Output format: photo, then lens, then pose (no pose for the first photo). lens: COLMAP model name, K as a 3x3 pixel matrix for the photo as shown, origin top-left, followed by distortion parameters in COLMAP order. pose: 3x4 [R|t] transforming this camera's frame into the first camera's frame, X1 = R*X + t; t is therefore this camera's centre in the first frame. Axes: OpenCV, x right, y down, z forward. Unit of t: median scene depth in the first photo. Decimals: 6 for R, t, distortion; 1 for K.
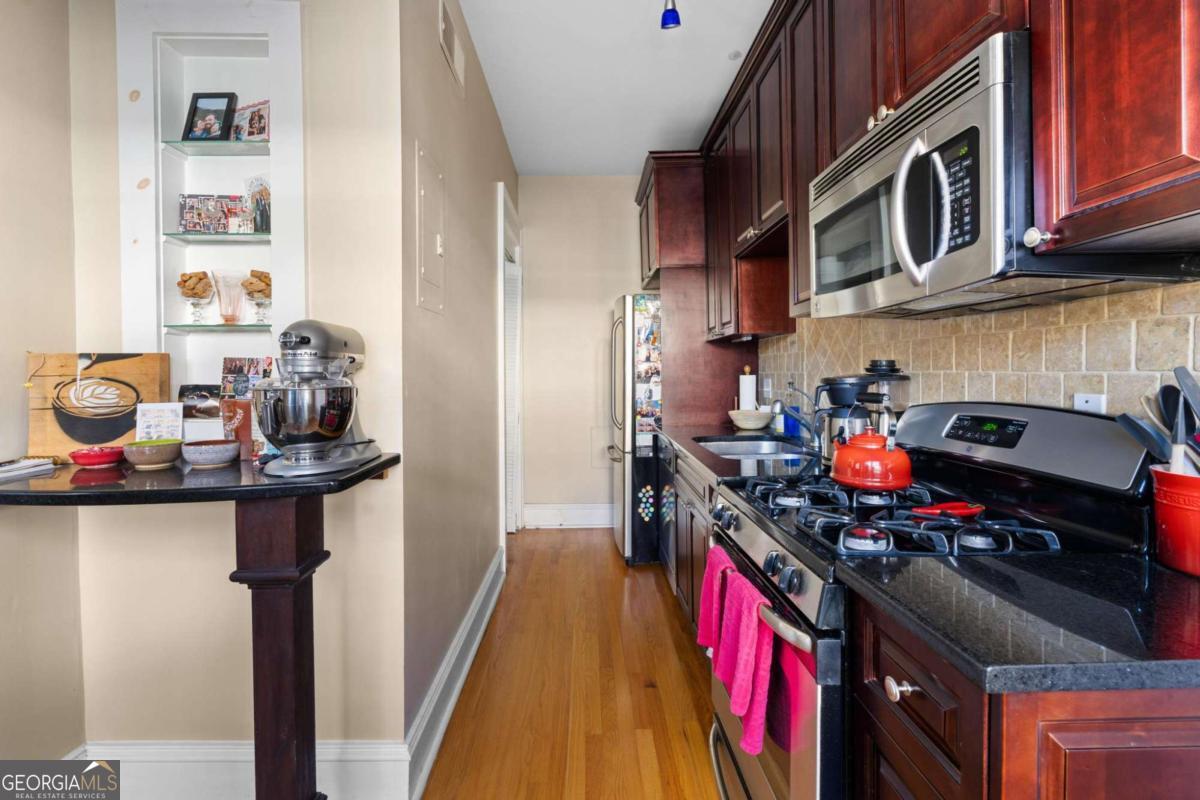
lens RADIAL K [[542.1, 0, 597.0], [0, 542.1, 395.7], [0, 0, 1]] dist [-0.009091, 0.001941]
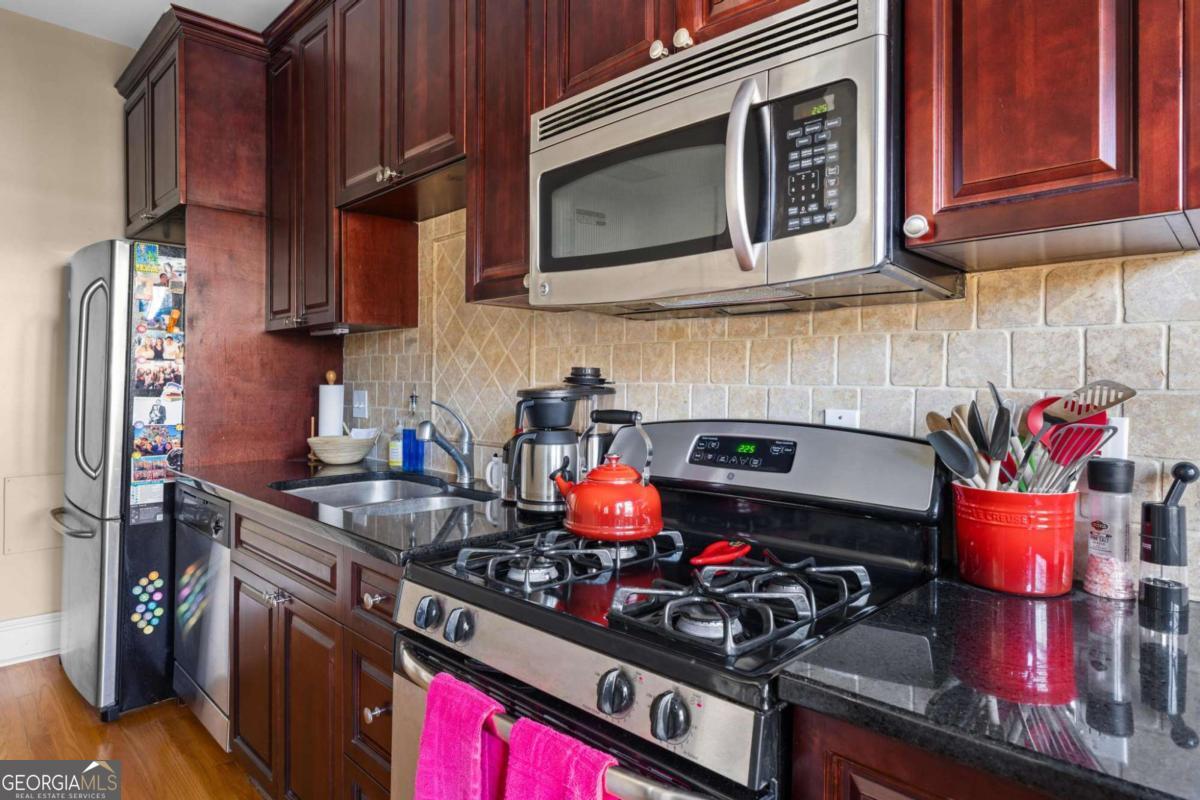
lens RADIAL K [[675.6, 0, 602.2], [0, 675.6, 388.1], [0, 0, 1]] dist [-0.008380, 0.002438]
pose [[0.715776, 0.012315, 0.698221, -0.151549], [0.012839, 0.999443, -0.030791, -0.006778], [-0.698212, 0.031004, 0.715220, 0.316300]]
